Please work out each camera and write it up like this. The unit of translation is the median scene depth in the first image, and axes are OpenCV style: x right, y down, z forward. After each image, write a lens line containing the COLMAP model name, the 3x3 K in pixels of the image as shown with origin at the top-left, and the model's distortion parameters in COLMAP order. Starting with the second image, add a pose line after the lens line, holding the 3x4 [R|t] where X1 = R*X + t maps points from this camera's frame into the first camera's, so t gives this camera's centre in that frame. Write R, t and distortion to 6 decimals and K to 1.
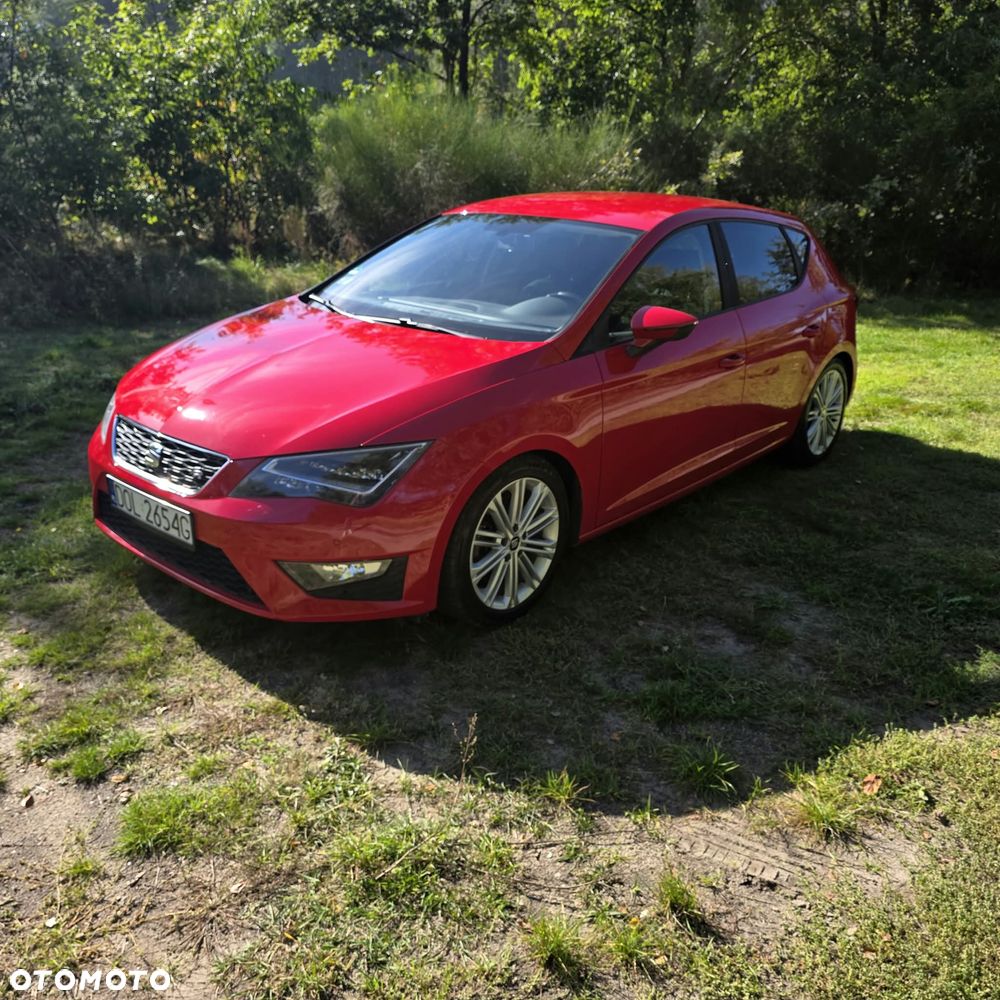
lens RADIAL K [[881.2, 0, 489.3], [0, 881.2, 485.0], [0, 0, 1]] dist [0.052651, -0.040857]
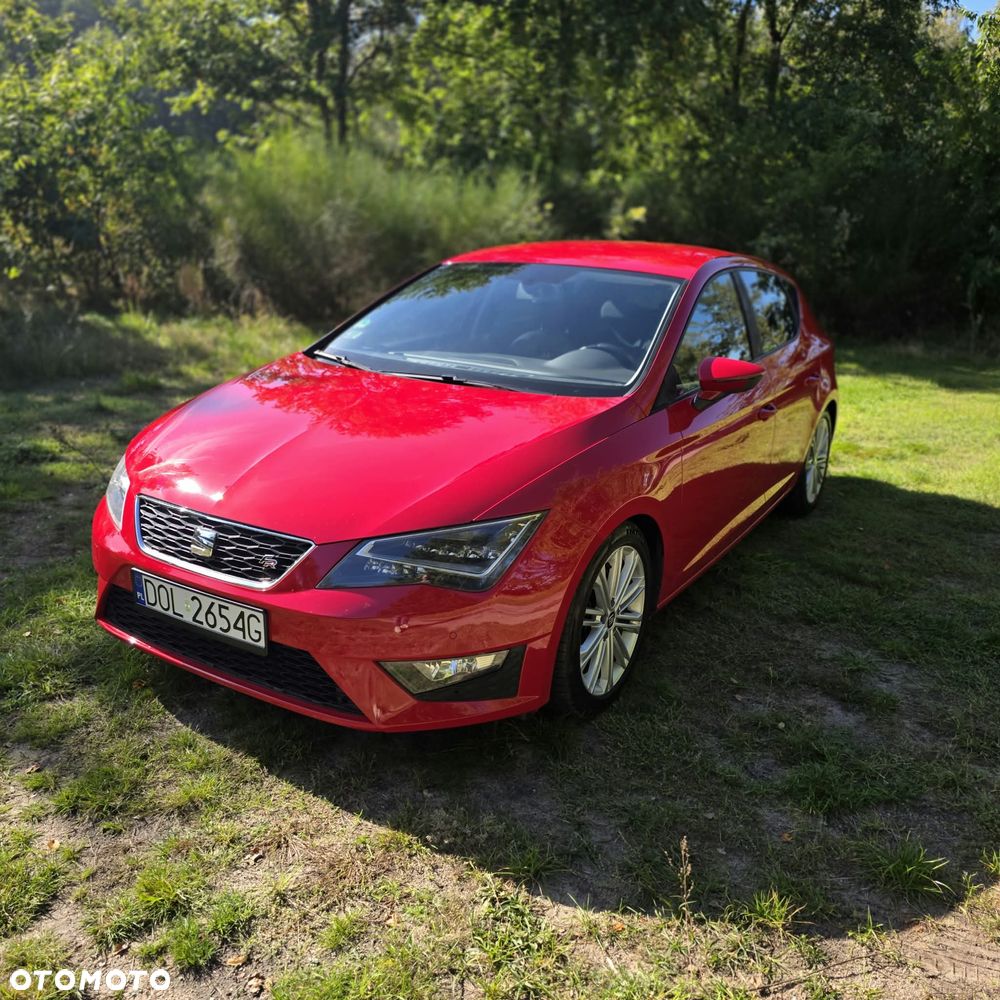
lens RADIAL K [[881.2, 0, 491.1], [0, 881.2, 493.3], [0, 0, 1]] dist [0.052651, -0.040857]
pose [[0.986393, -0.039975, 0.159468, -0.237016], [0.047867, 0.997796, -0.045960, -0.027688], [-0.157279, 0.052968, 0.986133, 0.128923]]
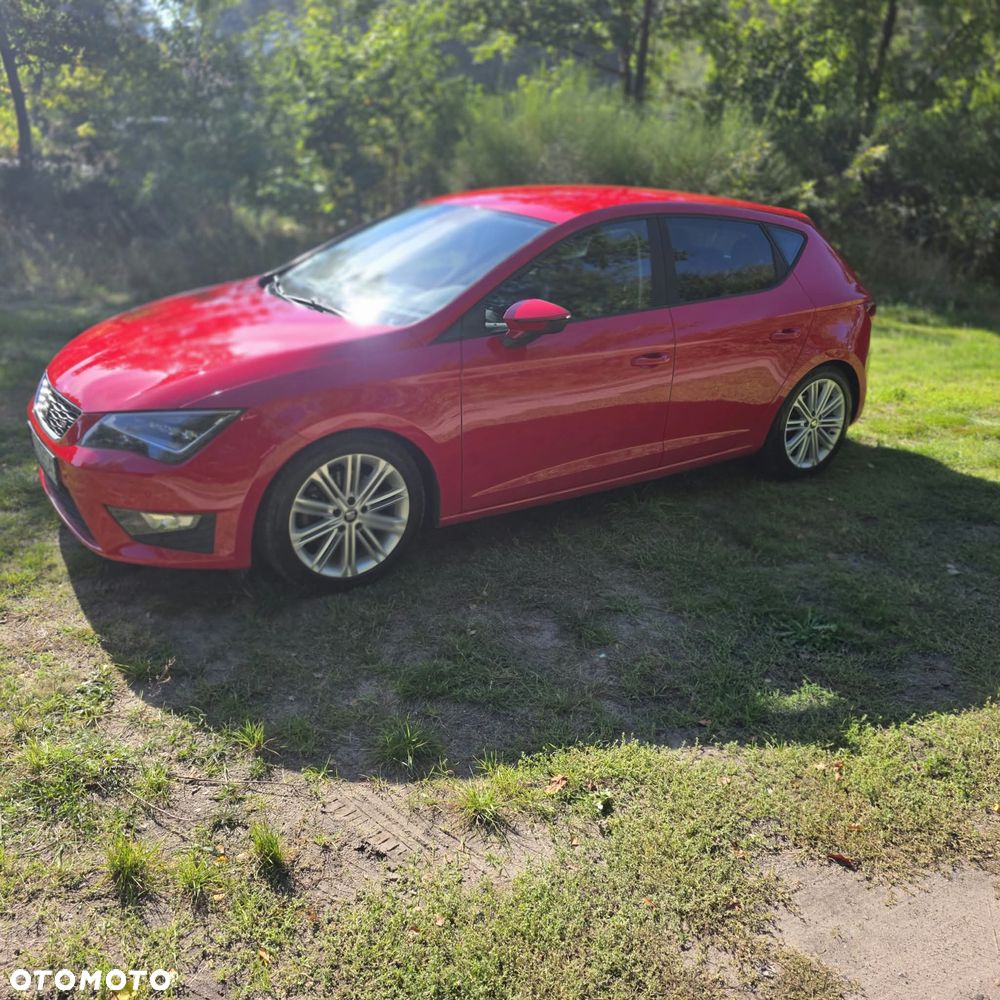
lens RADIAL K [[881.2, 0, 480.6], [0, 881.2, 467.5], [0, 0, 1]] dist [0.052651, -0.040857]
pose [[0.967359, 0.089266, -0.237168, 0.435788], [-0.091875, 0.995771, 0.000050, -0.005473], [0.236169, 0.021741, 0.971469, 0.013554]]
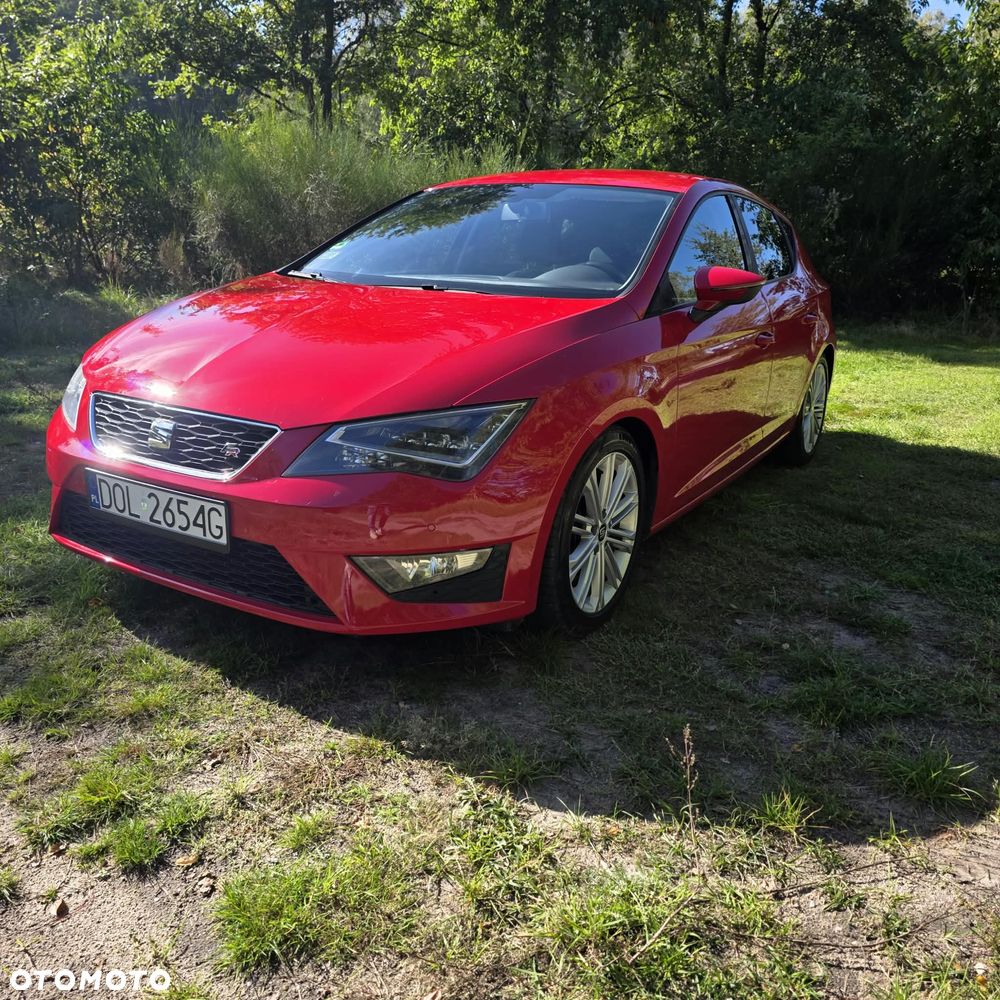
lens RADIAL K [[881.2, 0, 475.8], [0, 881.2, 483.9], [0, 0, 1]] dist [0.052651, -0.040857]
pose [[0.986638, -0.037044, 0.158661, -0.227536], [0.047164, 0.997053, -0.060498, 0.067325], [-0.155952, 0.067173, 0.985478, 0.196412]]
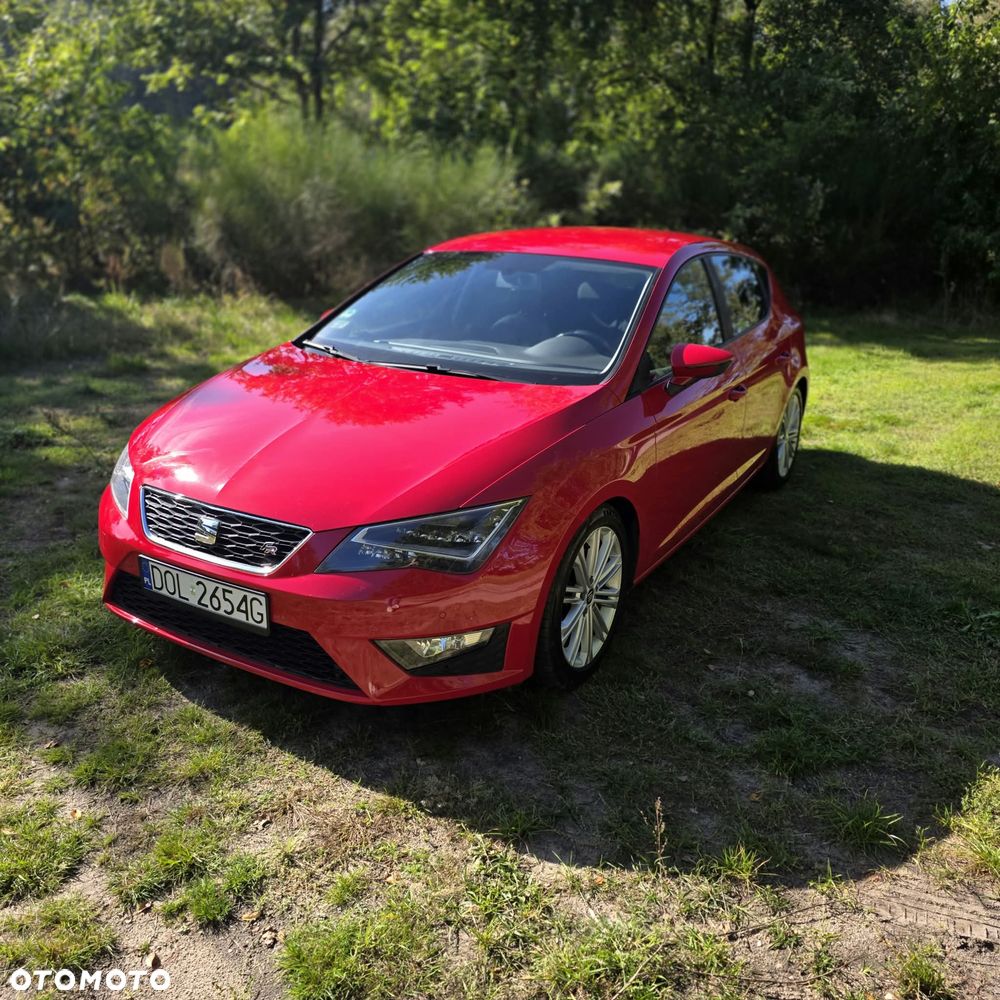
lens RADIAL K [[881.2, 0, 474.3], [0, 881.2, 475.2], [0, 0, 1]] dist [0.052651, -0.040857]
pose [[0.985176, -0.055969, 0.162160, -0.249225], [0.061754, 0.997614, -0.030854, -0.043953], [-0.160046, 0.040410, 0.986282, 0.075562]]
